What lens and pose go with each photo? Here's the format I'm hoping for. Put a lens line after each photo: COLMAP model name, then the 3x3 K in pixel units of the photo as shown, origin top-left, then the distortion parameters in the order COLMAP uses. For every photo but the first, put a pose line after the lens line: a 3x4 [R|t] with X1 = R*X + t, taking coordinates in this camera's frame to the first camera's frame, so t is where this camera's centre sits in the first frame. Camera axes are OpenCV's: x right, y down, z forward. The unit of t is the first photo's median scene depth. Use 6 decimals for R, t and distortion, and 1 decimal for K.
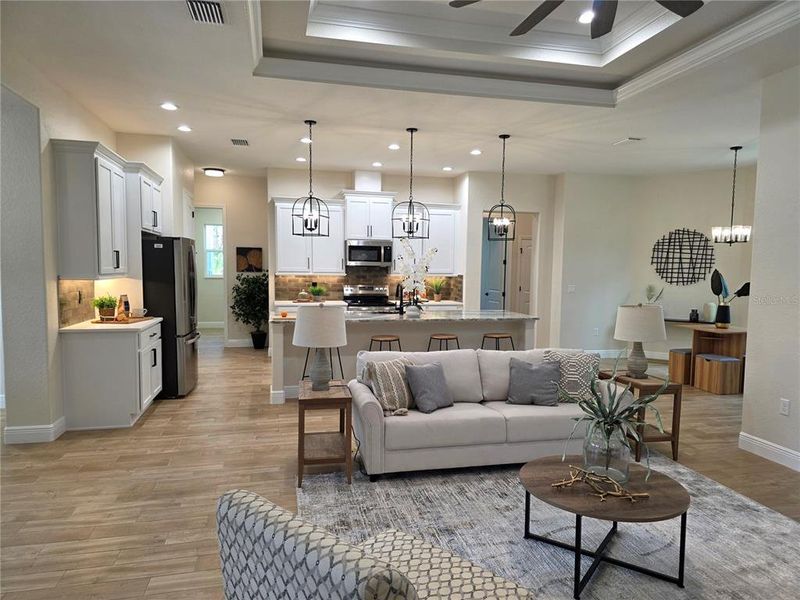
lens RADIAL K [[541.8, 0, 406.8], [0, 541.8, 305.6], [0, 0, 1]] dist [0.035634, -0.013653]
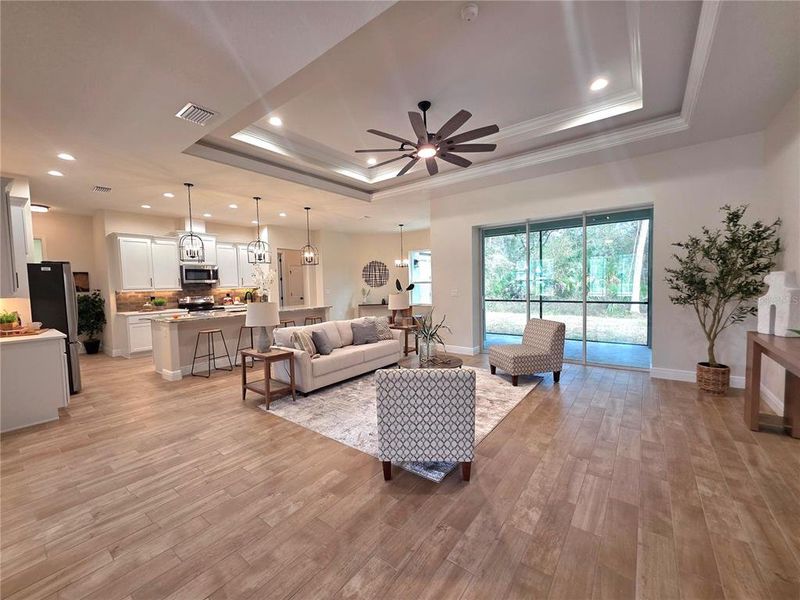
lens RADIAL K [[323.4, 0, 403.3], [0, 323.4, 299.0], [0, 0, 1]] dist [-0.000886, -0.000406]
pose [[0.773286, -0.063876, 0.630831, -0.202740], [0.078930, 0.996871, 0.004186, 0.009389], [-0.629125, 0.046555, 0.775909, -0.020665]]
